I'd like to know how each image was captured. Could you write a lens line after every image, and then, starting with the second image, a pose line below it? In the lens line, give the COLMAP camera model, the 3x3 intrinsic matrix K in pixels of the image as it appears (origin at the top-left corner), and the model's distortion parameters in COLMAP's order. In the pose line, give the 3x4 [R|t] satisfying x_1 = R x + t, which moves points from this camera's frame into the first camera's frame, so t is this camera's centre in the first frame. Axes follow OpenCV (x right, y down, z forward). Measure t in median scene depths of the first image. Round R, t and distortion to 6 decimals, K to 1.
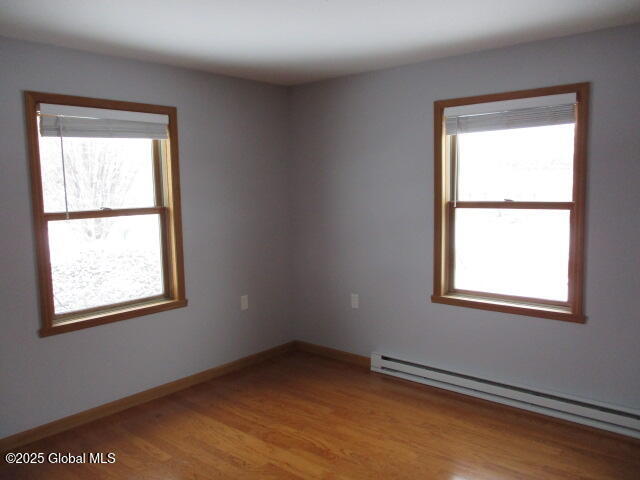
lens RADIAL K [[527.4, 0, 320.0], [0, 527.4, 240.0], [0, 0, 1]] dist [0.115042, 0.001308]
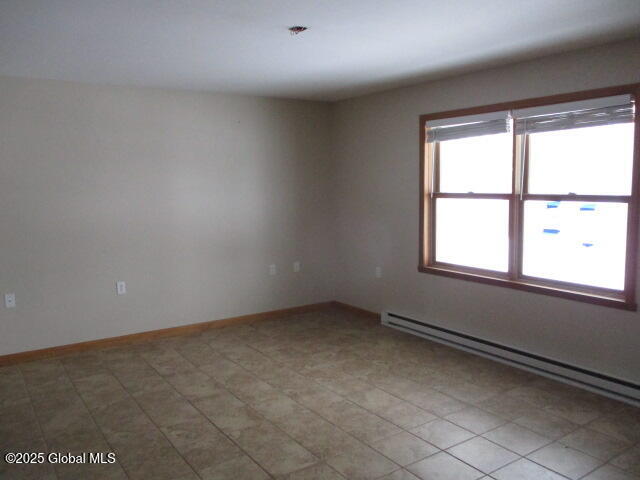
lens RADIAL K [[526.3, 0, 320.0], [0, 526.3, 240.0], [0, 0, 1]] dist [0.002294, 0.004615]
pose [[0.952284, 0.030004, -0.303736, 0.338680], [-0.026353, 0.999523, 0.016112, 0.024556], [0.304074, -0.007339, 0.952620, -0.262653]]
